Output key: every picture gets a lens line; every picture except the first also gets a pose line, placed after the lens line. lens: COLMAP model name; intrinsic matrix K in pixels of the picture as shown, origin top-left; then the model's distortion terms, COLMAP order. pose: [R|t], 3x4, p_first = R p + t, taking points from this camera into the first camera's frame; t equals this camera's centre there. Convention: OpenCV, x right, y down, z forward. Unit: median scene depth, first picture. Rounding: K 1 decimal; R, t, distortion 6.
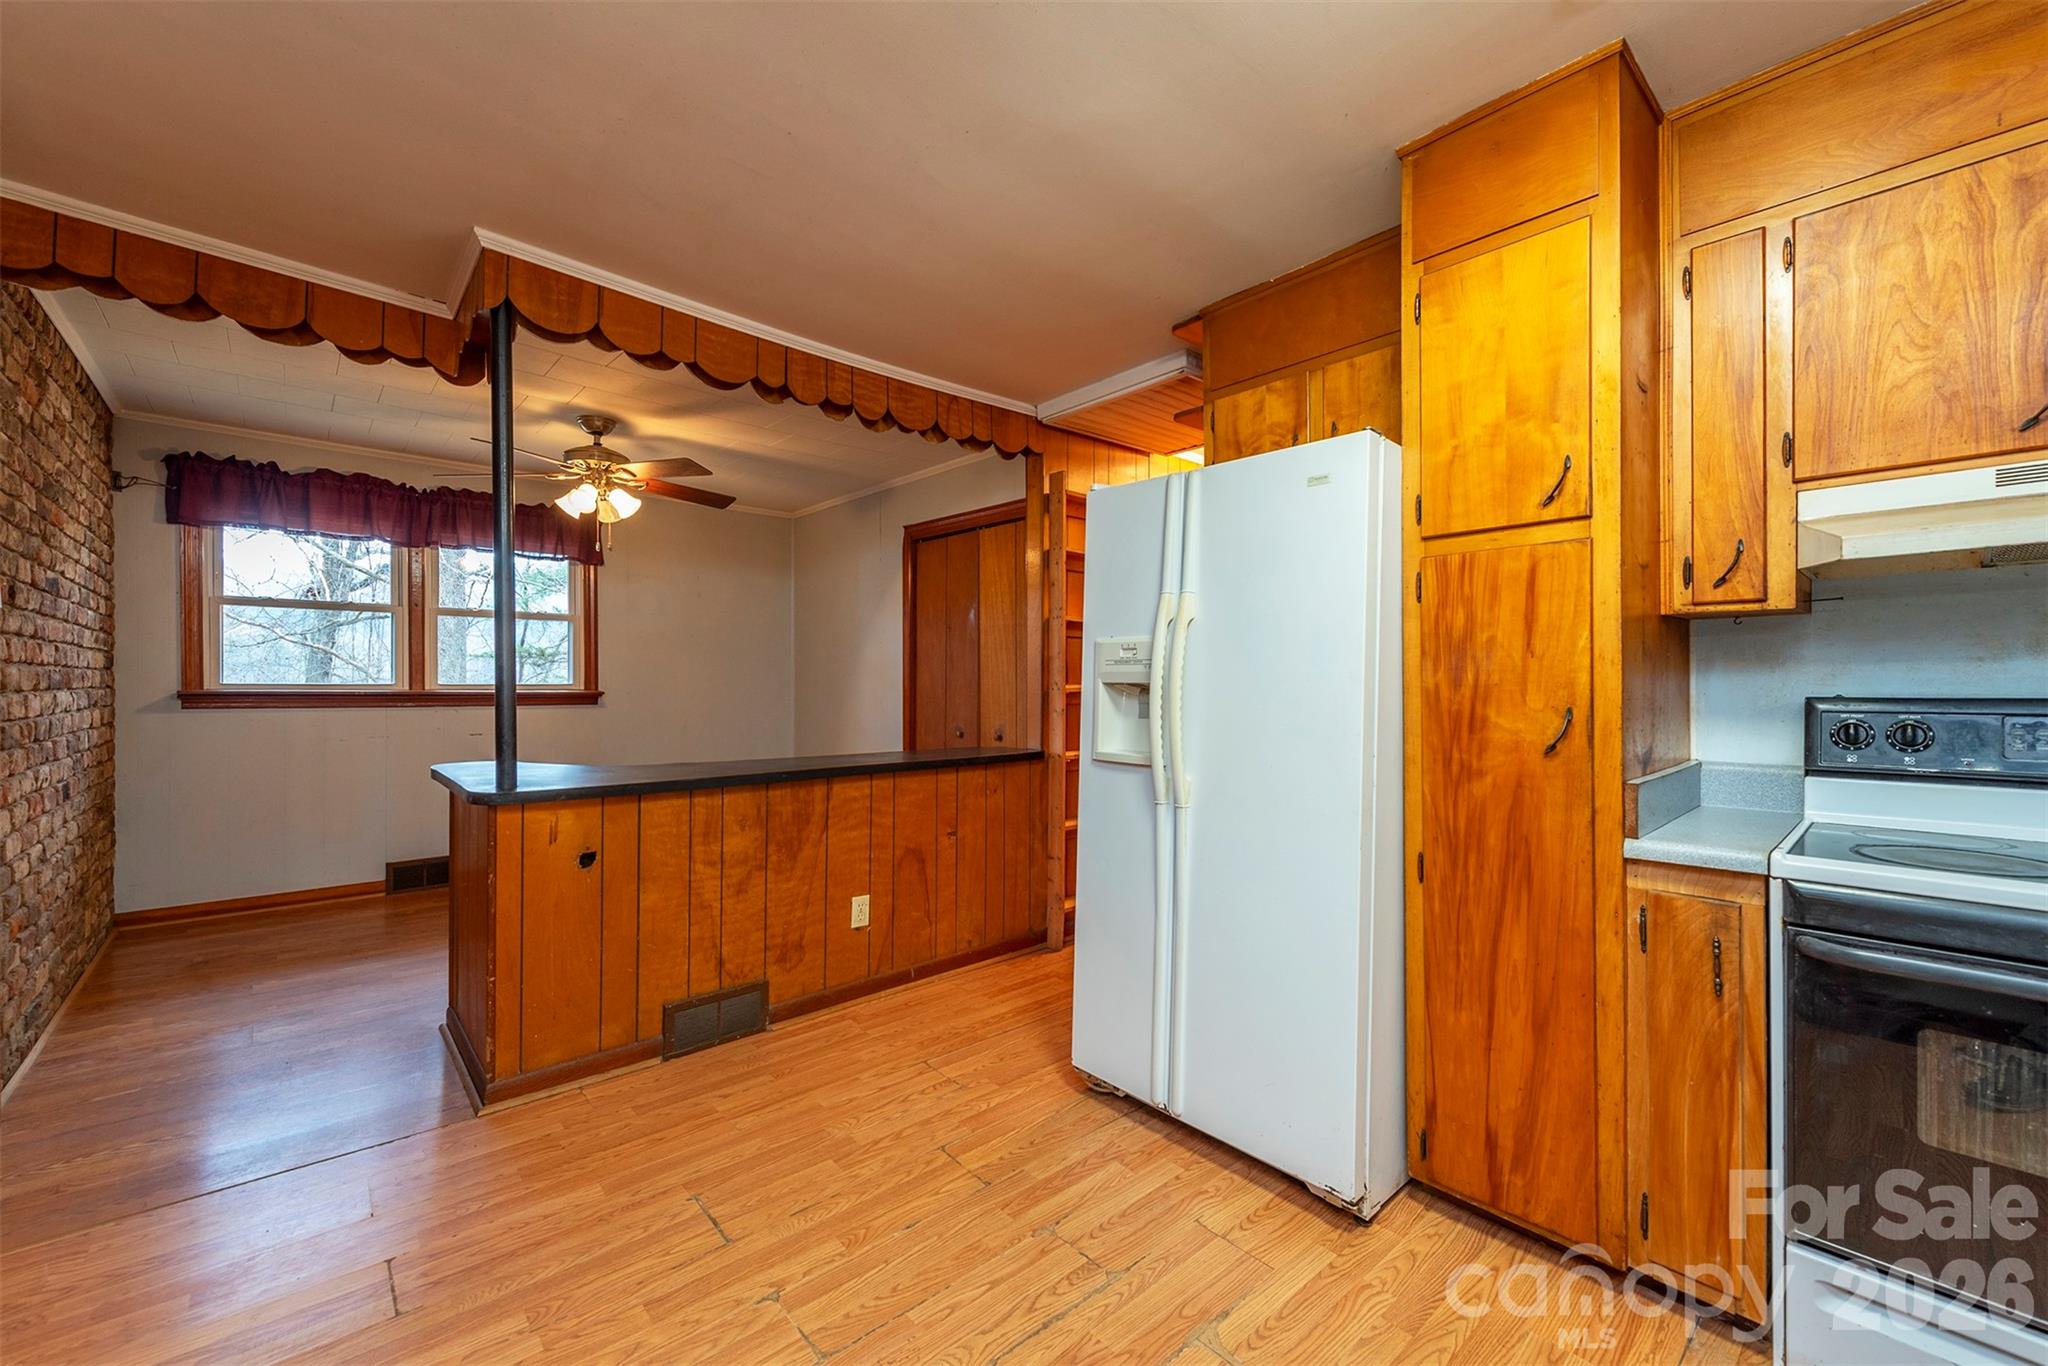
lens RADIAL K [[817.9, 0, 1035.9], [0, 817.9, 681.0], [0, 0, 1]] dist [-0.001975, -0.000062]
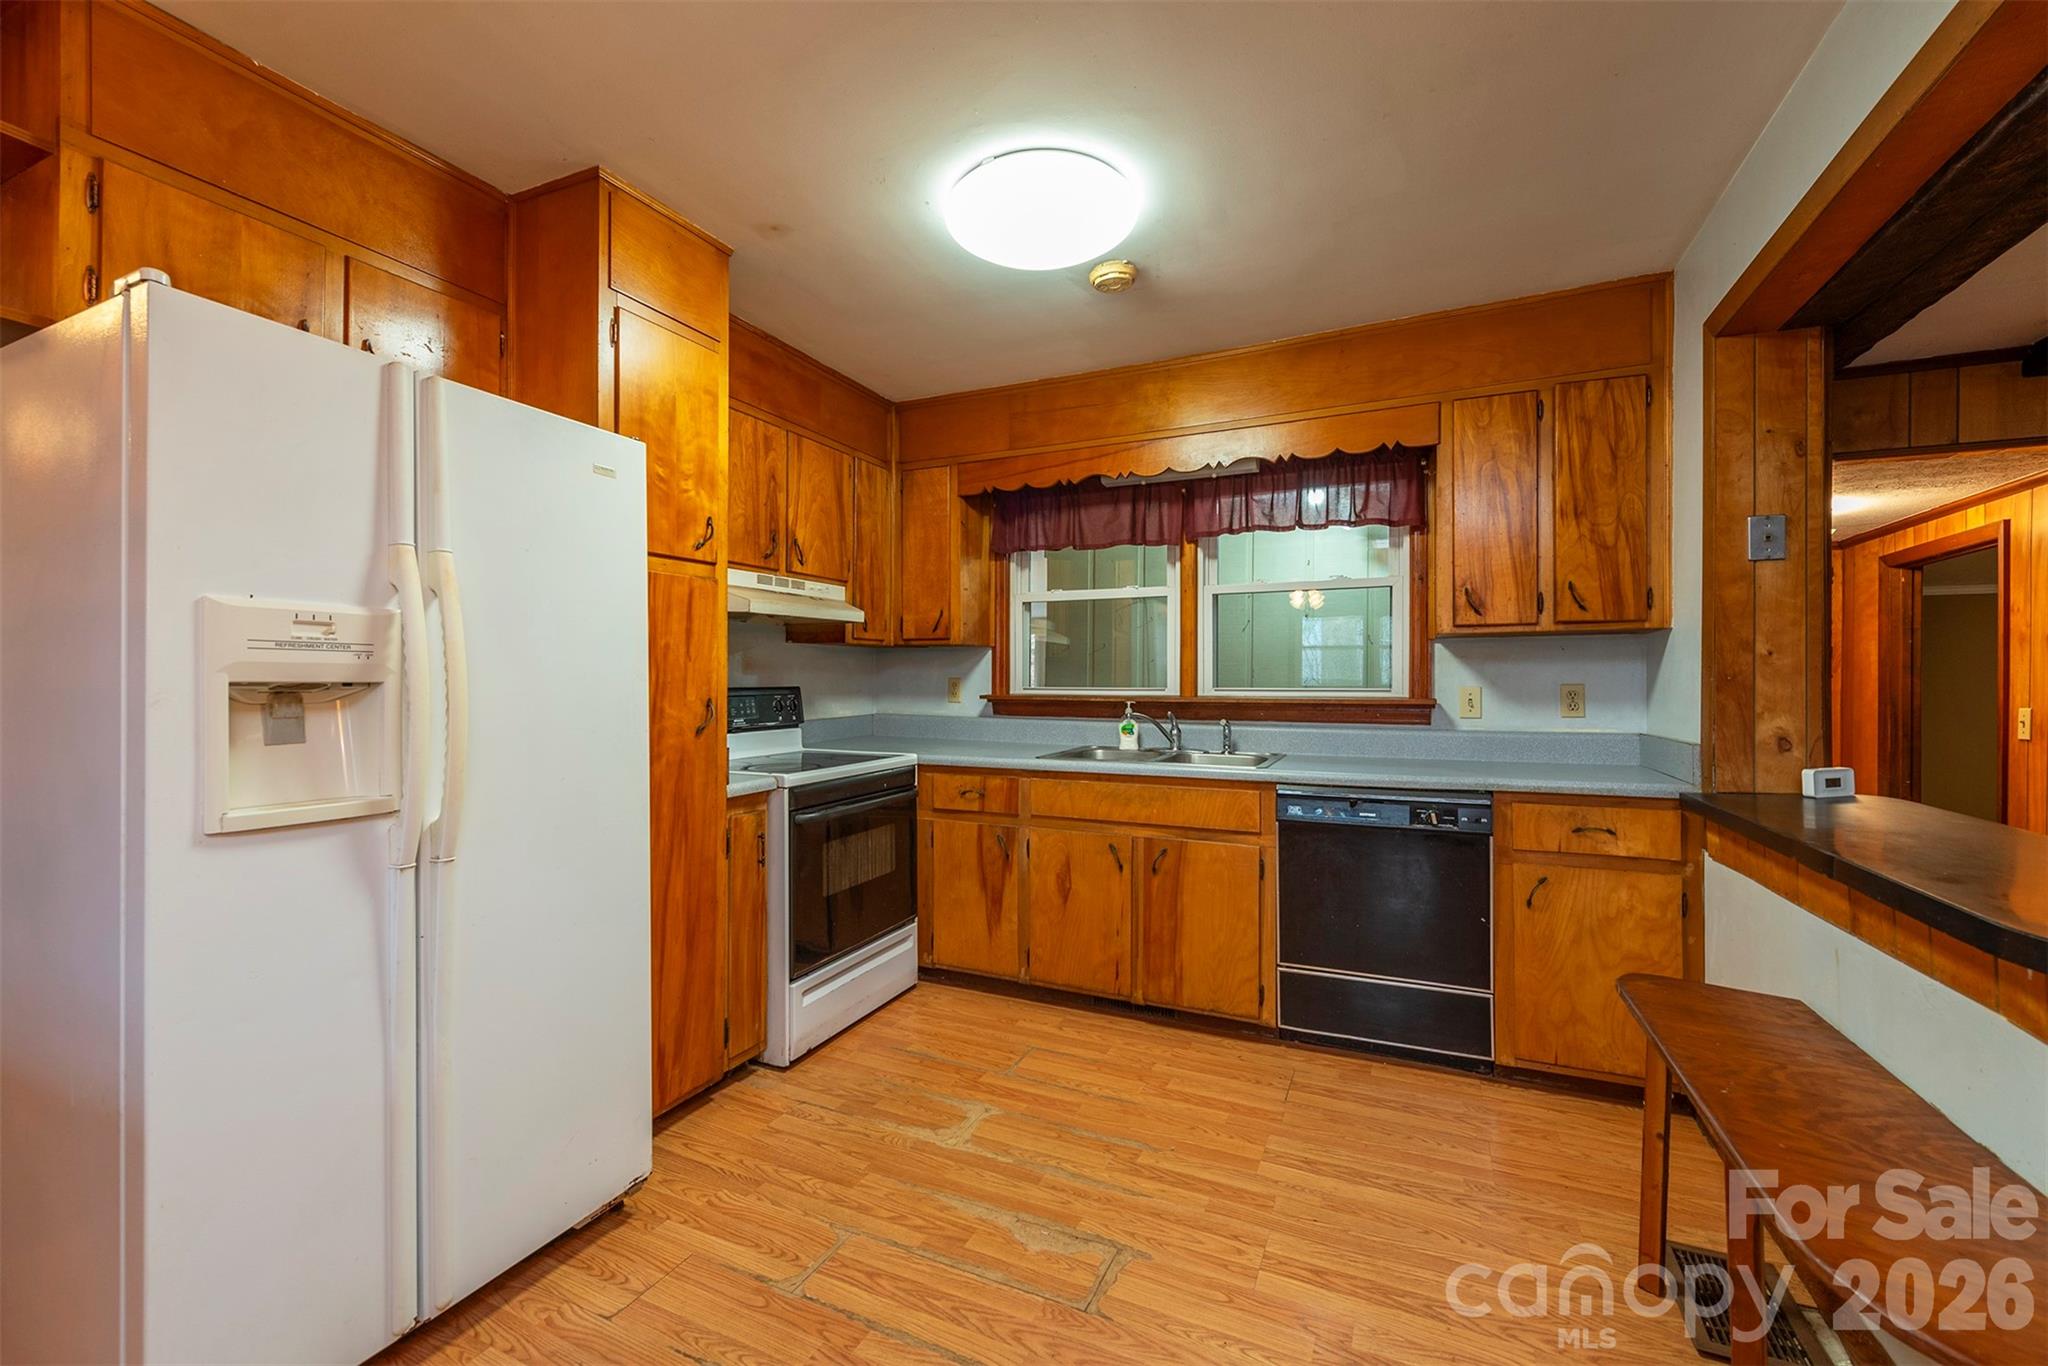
lens RADIAL K [[830.4, 0, 1029.0], [0, 830.4, 681.8], [0, 0, 1]] dist [0.001035, -0.000001]
pose [[-0.402456, -0.001249, 0.915439, -0.811002], [0.000281, 0.999999, 0.001488, 0.001729], [-0.915439, 0.000856, -0.402455, 1.008926]]
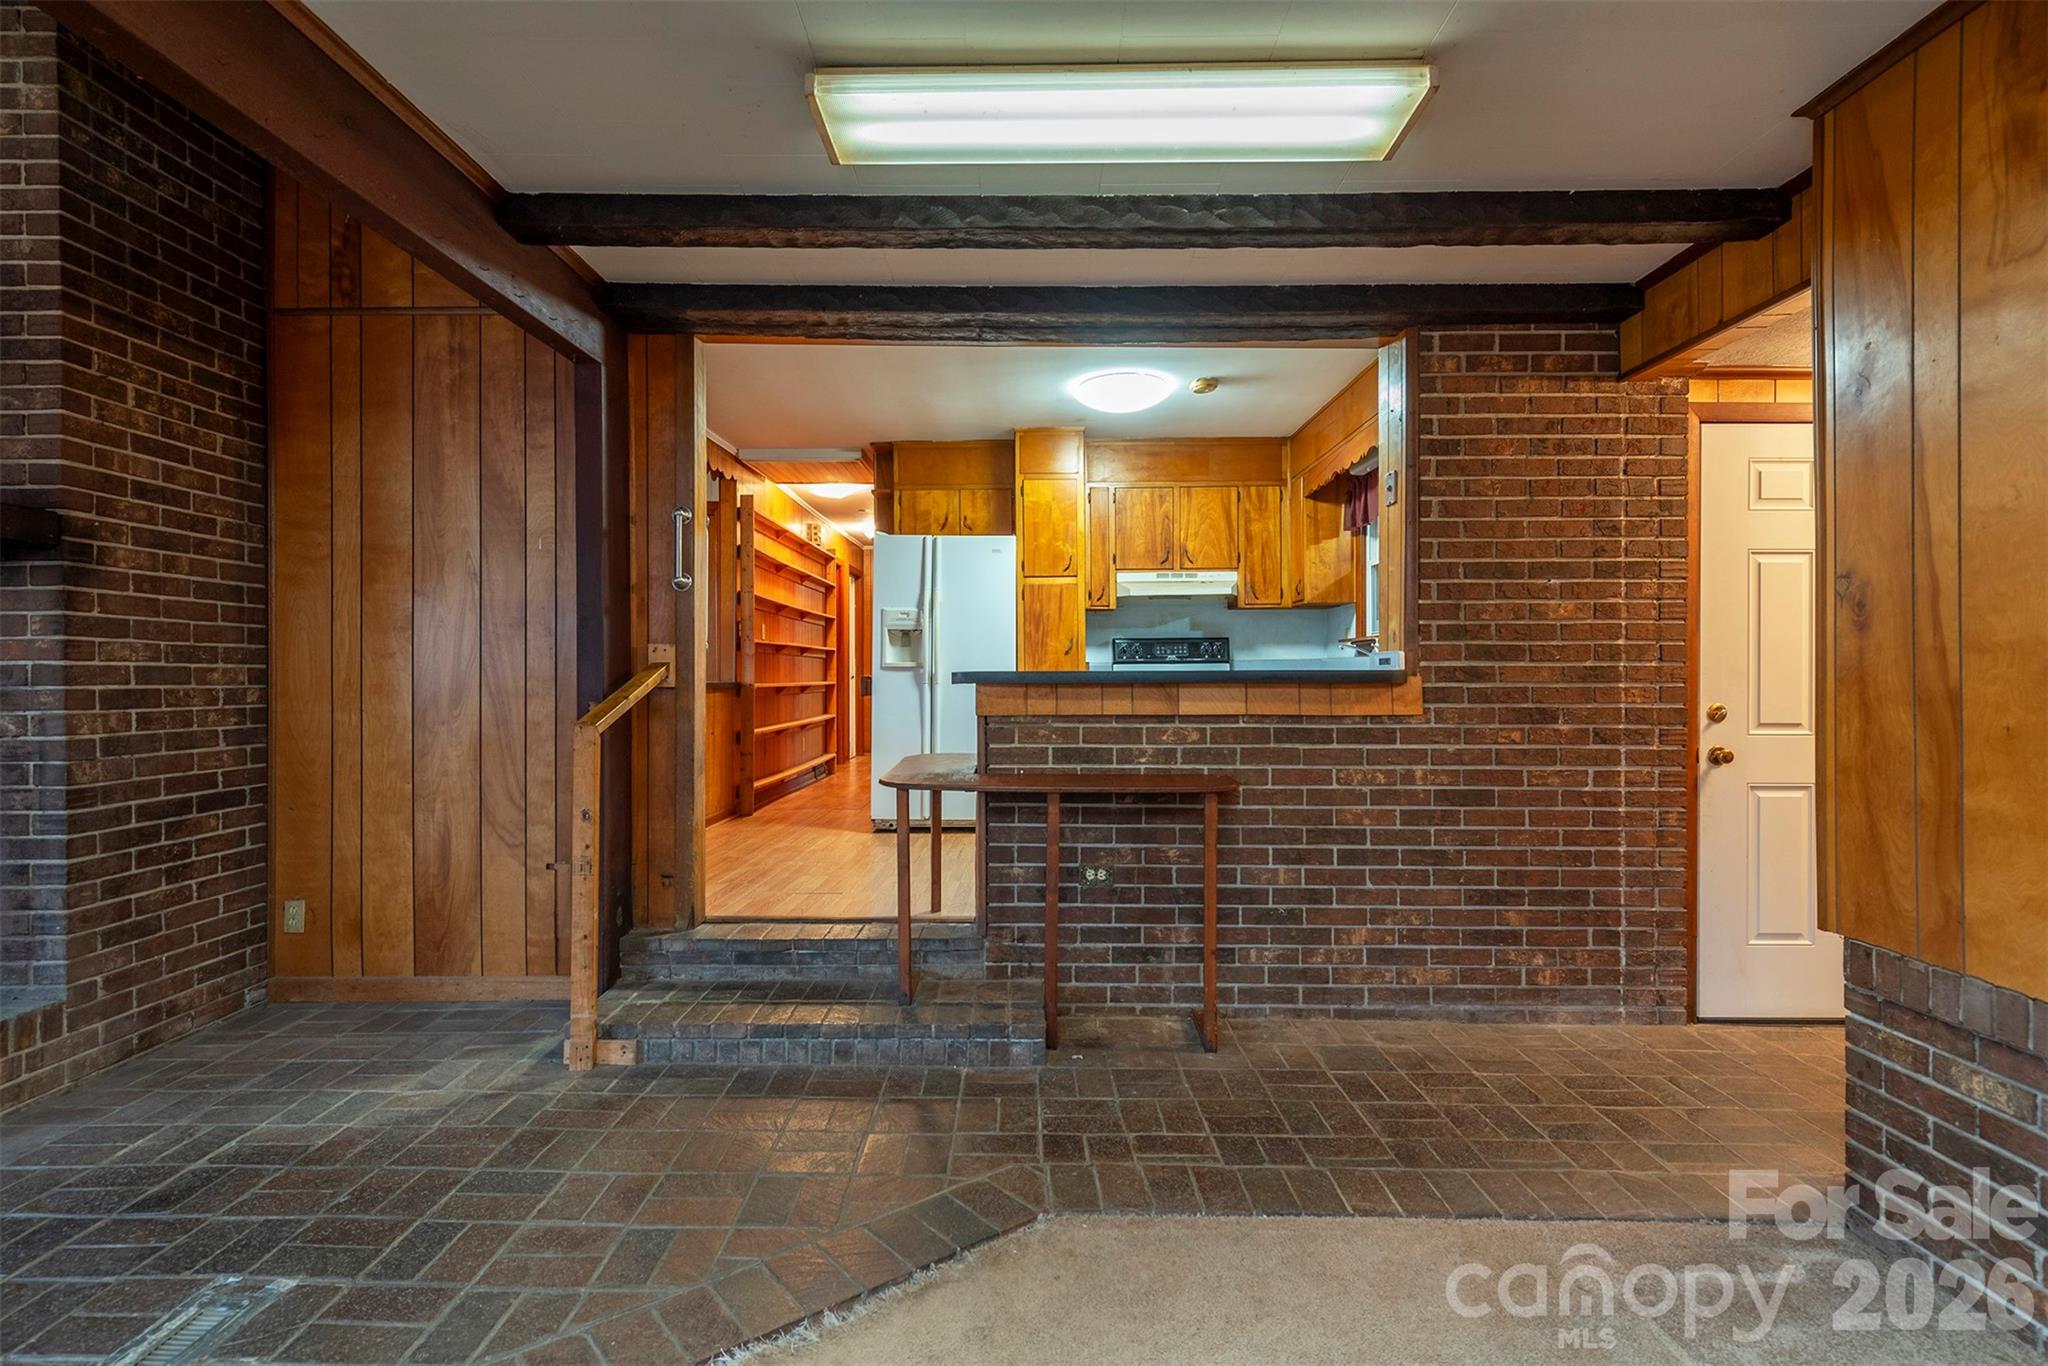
lens RADIAL K [[1062.1, 0, 1019.7], [0, 1062.1, 679.9], [0, 0, 1]] dist [0.000606, 0.000005]
pose [[0.673385, -0.005313, 0.739273, -2.283699], [0.002608, 0.999985, 0.004811, 0.159924], [-0.739287, -0.001311, 0.673389, -1.445968]]
